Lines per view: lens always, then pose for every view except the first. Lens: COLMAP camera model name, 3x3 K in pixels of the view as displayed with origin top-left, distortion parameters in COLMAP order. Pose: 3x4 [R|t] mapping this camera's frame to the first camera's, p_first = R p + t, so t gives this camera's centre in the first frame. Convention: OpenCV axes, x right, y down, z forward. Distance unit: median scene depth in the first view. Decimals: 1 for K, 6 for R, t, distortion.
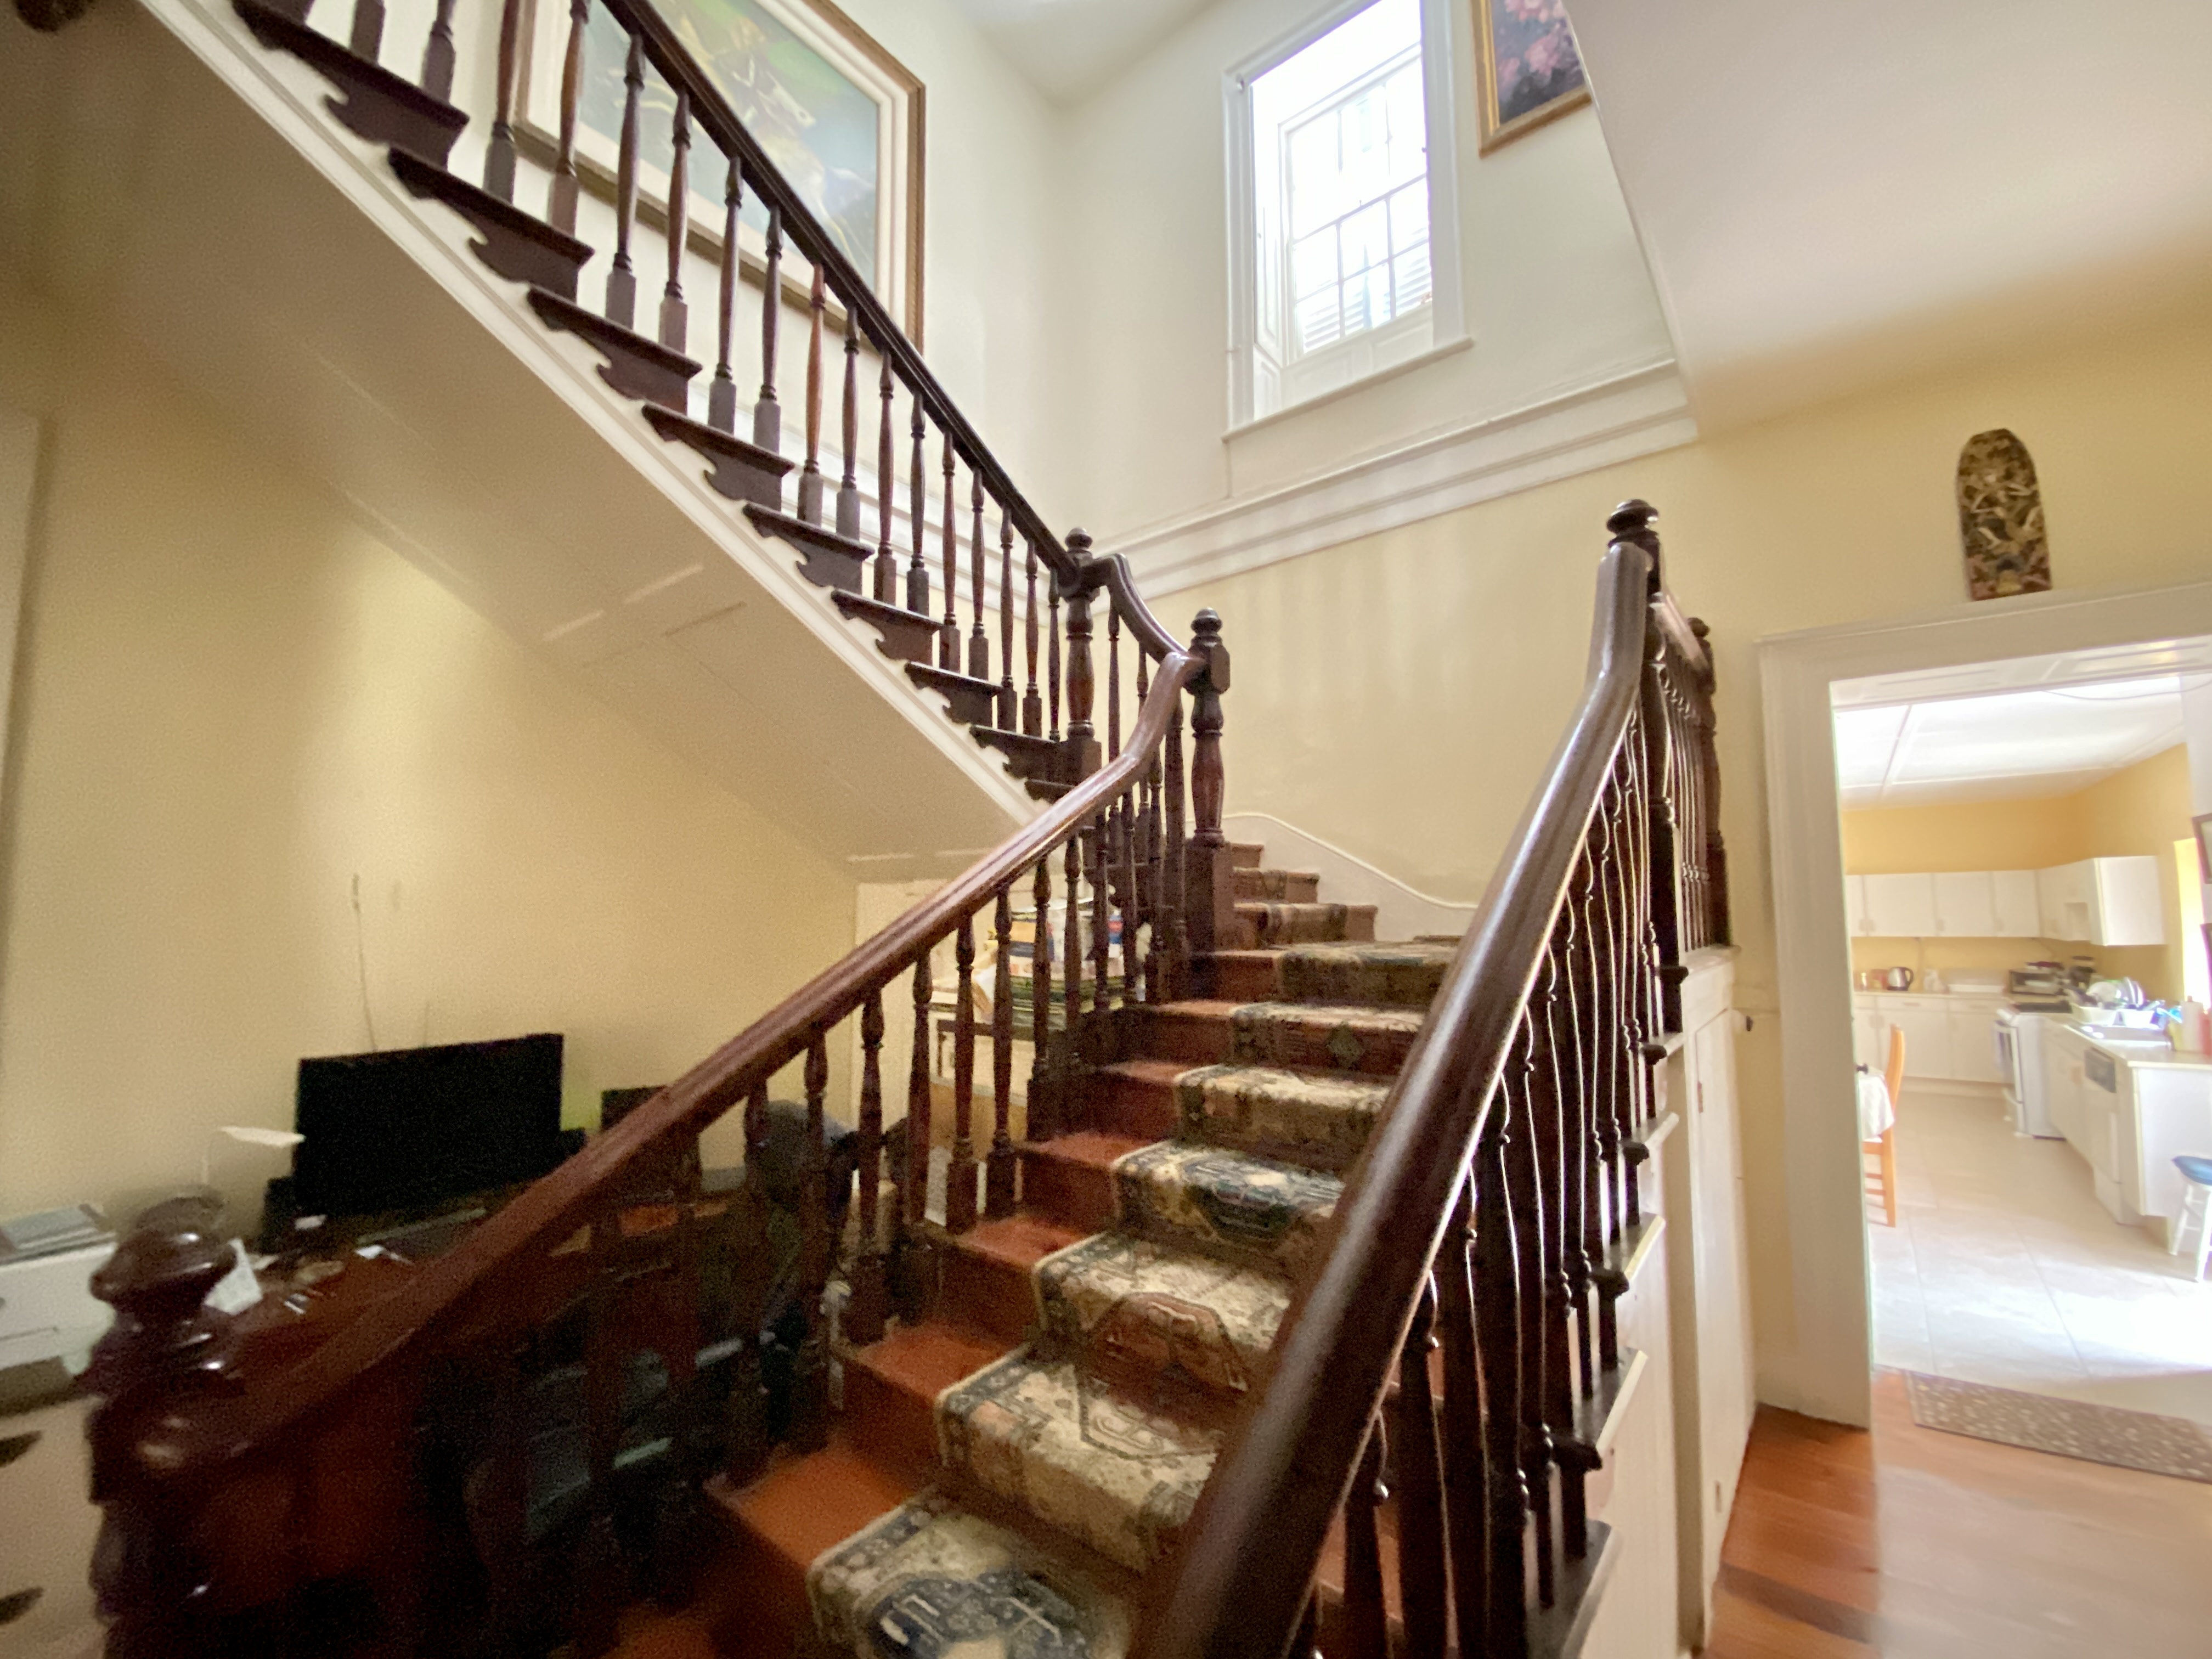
lens RADIAL K [[903.1, 0, 1113.2], [0, 903.1, 839.5], [0, 0, 1]] dist [-0.025747, -0.000112]
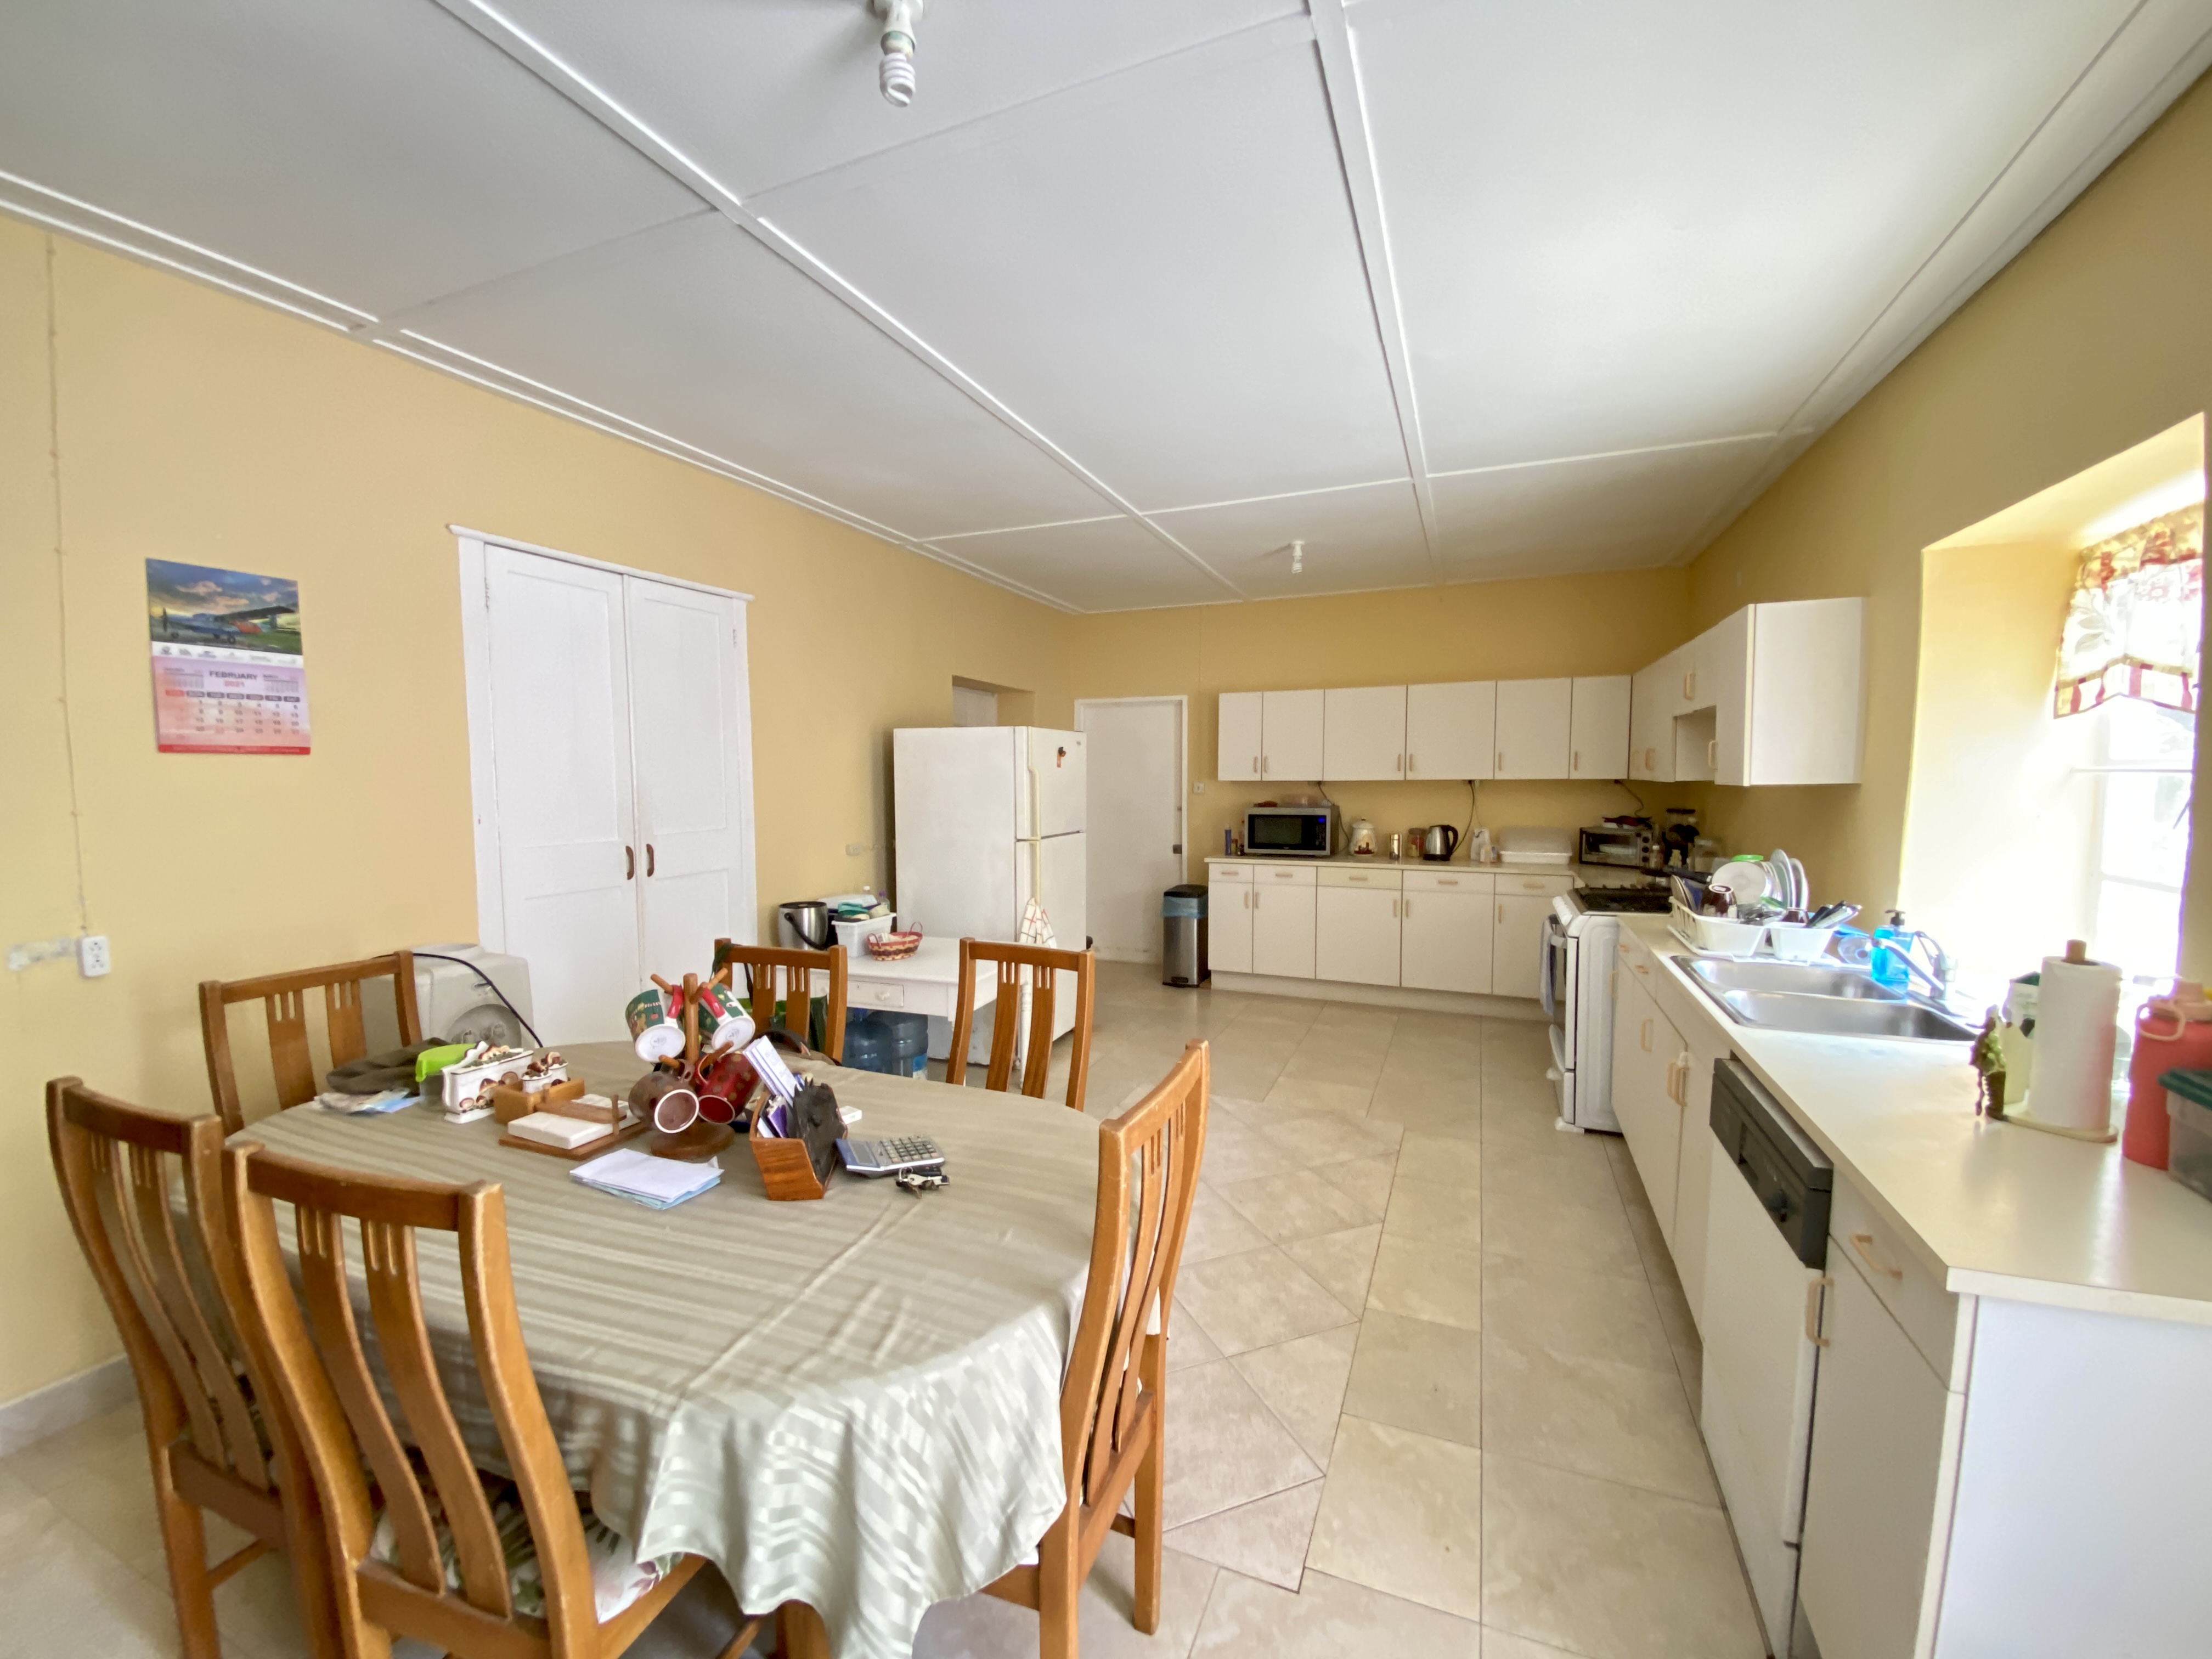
lens RADIAL K [[889.0, 0, 1103.6], [0, 889.0, 848.2], [0, 0, 1]] dist [0.023059, -0.024037]
pose [[0.957924, -0.022151, 0.286167, 0.514985], [-0.025644, 0.986425, 0.162197, 0.067003], [-0.285875, -0.162711, 0.944352, 0.496026]]
